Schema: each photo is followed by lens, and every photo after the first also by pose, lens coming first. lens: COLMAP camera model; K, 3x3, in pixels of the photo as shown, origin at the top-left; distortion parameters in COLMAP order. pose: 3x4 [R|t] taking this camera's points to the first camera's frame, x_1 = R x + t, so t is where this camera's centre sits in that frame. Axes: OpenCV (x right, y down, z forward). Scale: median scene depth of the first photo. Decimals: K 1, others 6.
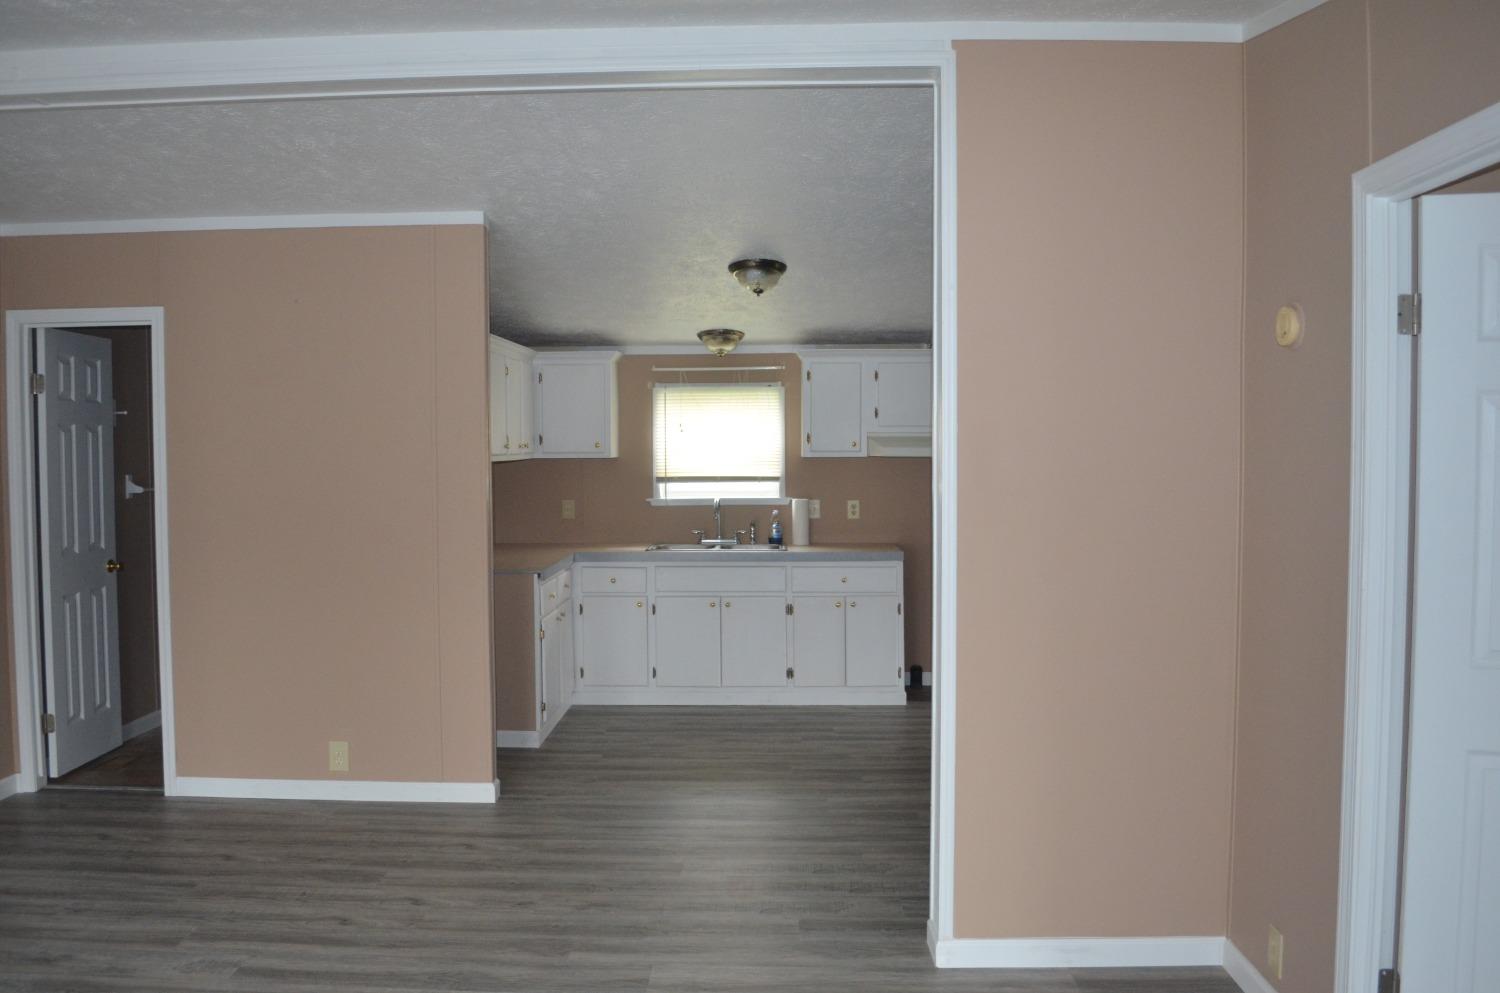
lens RADIAL K [[1184.9, 0, 748.9], [0, 1184.9, 488.9], [0, 0, 1]] dist [-0.082016, 0.014324]
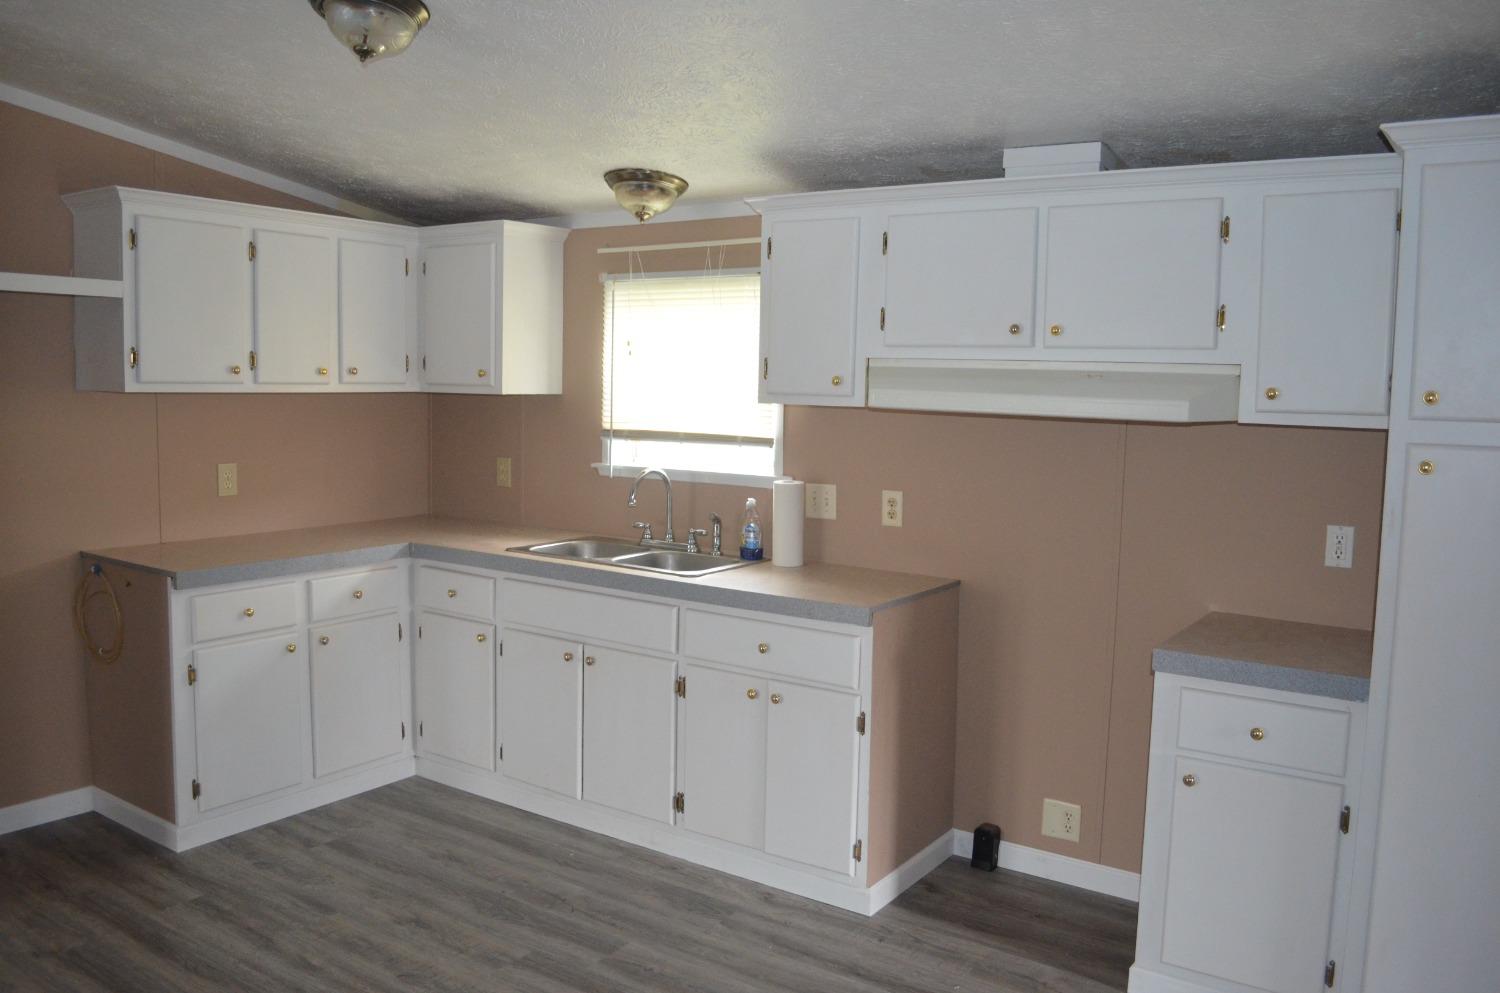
lens RADIAL K [[1184.9, 0, 741.6], [0, 1184.9, 496.4], [0, 0, 1]] dist [-0.082016, 0.014324]
pose [[0.838520, 0.076574, -0.539464, 0.372573], [-0.047370, 0.996572, 0.067827, -0.023811], [0.542808, -0.031320, 0.839272, 0.624399]]
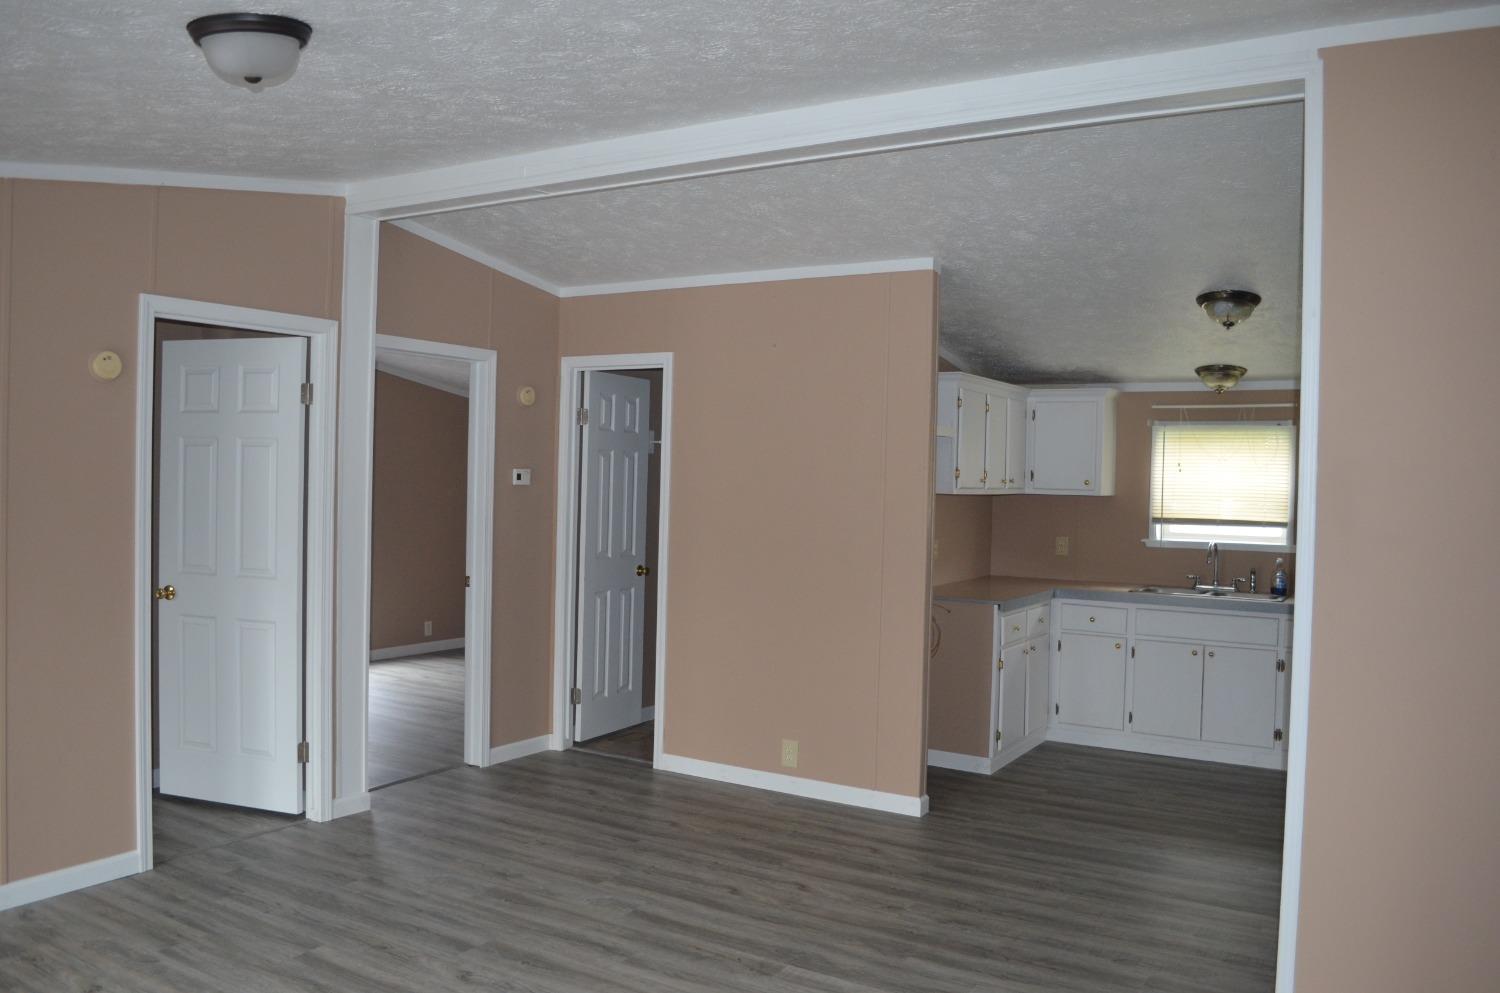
lens RADIAL K [[1184.9, 0, 743.6], [0, 1184.9, 497.4], [0, 0, 1]] dist [-0.082016, 0.014324]
pose [[0.866950, 0.034374, -0.497208, 0.129513], [-0.046745, 0.998829, -0.012453, 0.001561], [0.496198, 0.034038, 0.867542, -0.001728]]
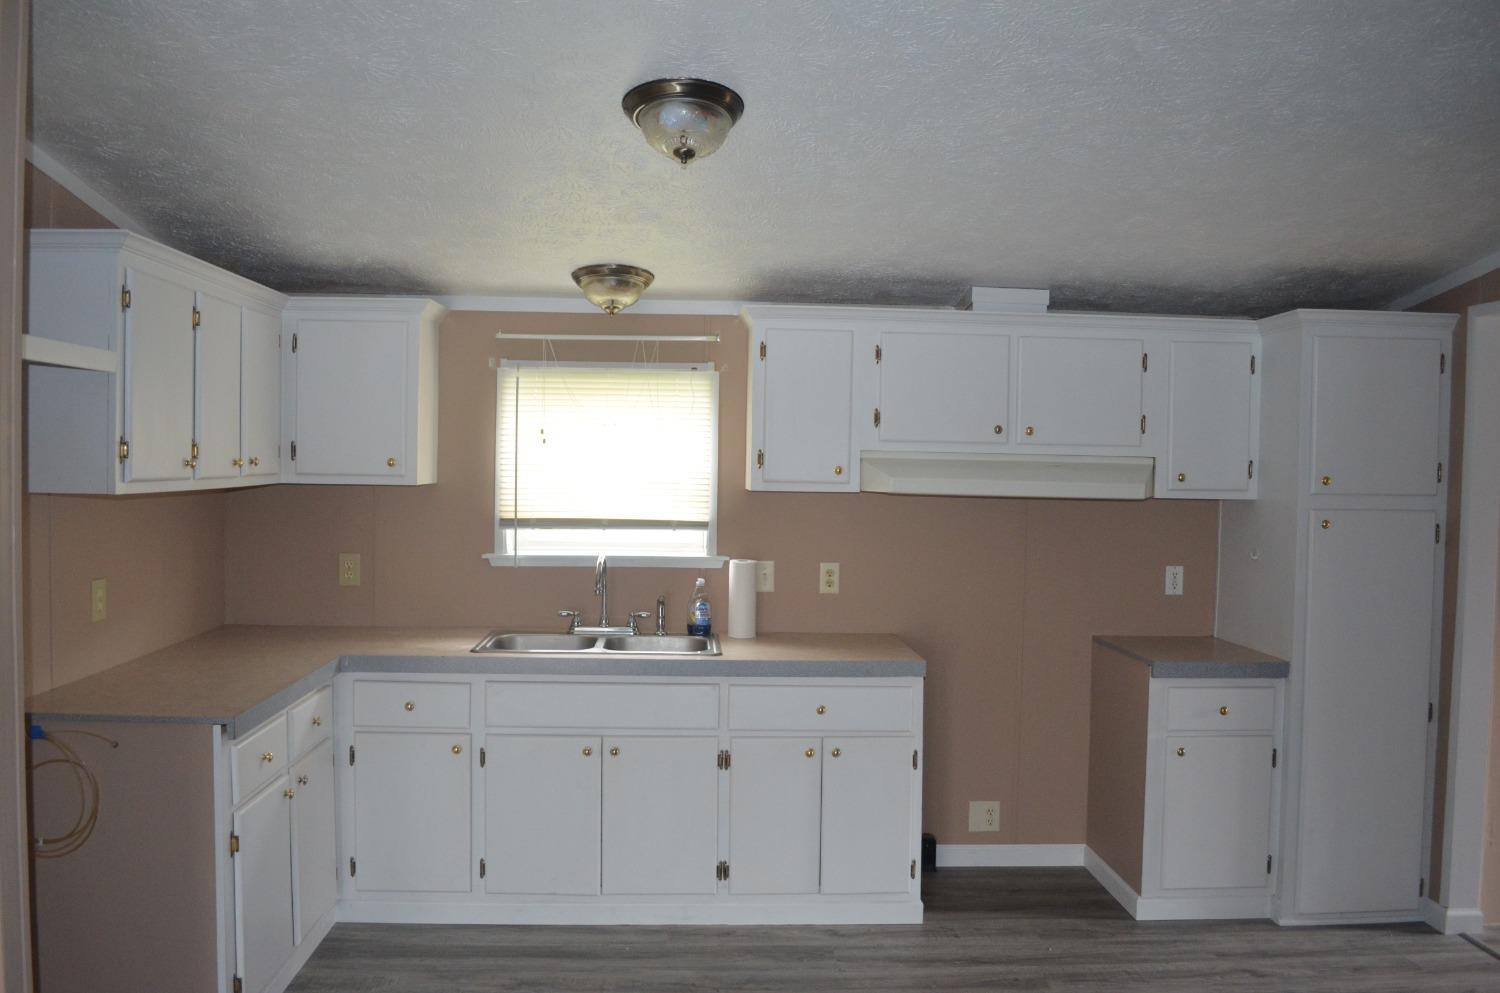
lens RADIAL K [[1184.9, 0, 755.8], [0, 1184.9, 495.7], [0, 0, 1]] dist [-0.082016, 0.014324]
pose [[0.996401, 0.019772, 0.082428, 0.000412], [-0.019212, 0.999787, -0.007584, -0.022816], [-0.082561, 0.005973, 0.996568, 0.477121]]
